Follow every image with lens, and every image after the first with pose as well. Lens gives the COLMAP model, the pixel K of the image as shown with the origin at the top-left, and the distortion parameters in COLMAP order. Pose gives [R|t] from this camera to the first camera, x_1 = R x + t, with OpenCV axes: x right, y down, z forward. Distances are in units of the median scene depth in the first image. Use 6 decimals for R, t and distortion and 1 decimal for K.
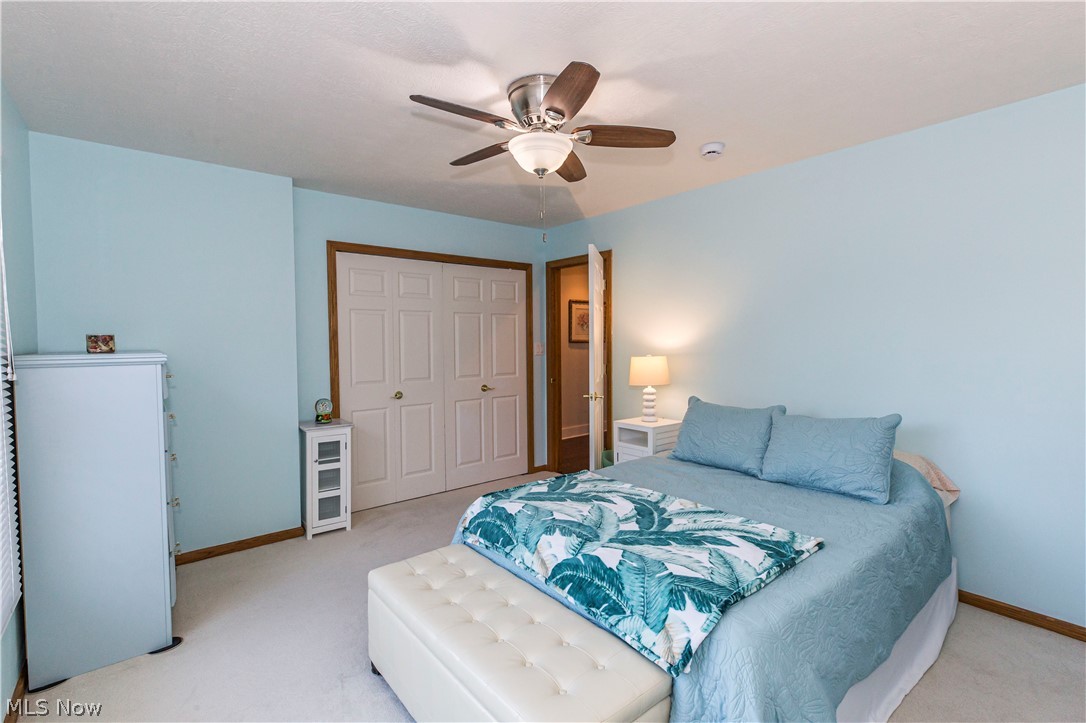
lens RADIAL K [[499.2, 0, 540.3], [0, 499.2, 357.4], [0, 0, 1]] dist [0.006135, -0.000835]
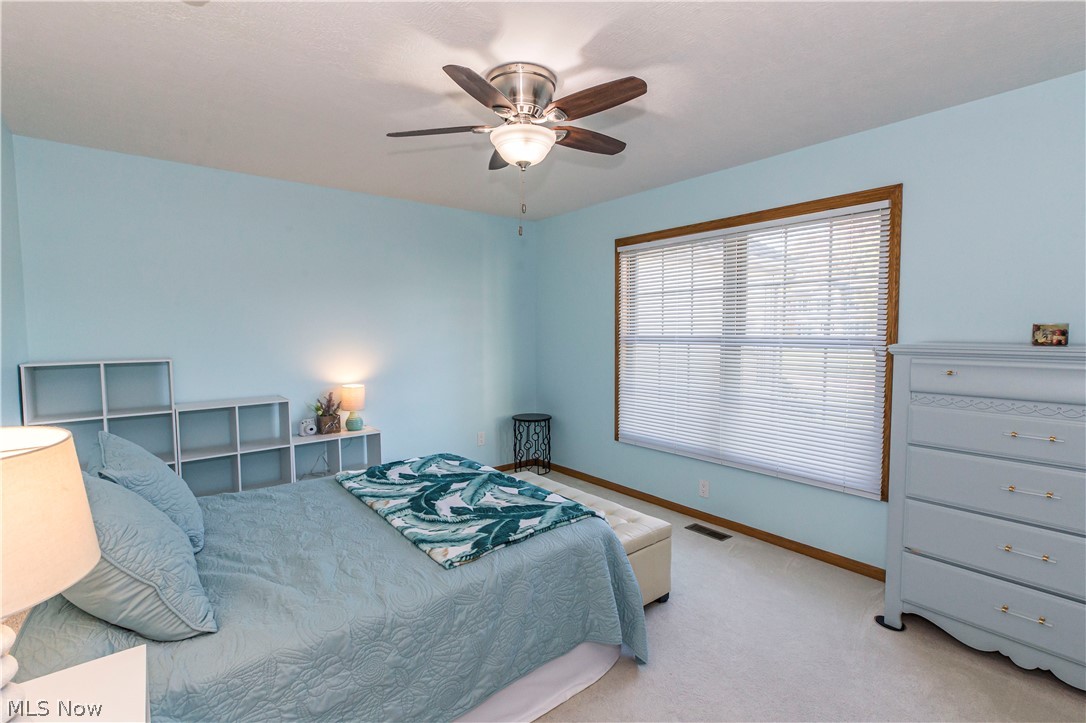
lens RADIAL K [[499.2, 0, 540.6], [0, 499.2, 358.5], [0, 0, 1]] dist [0.006135, -0.000835]
pose [[-0.999885, 0.013505, -0.006944, -0.019757], [0.012718, 0.994601, 0.102988, -0.092469], [0.008297, 0.102888, -0.994658, 1.990192]]
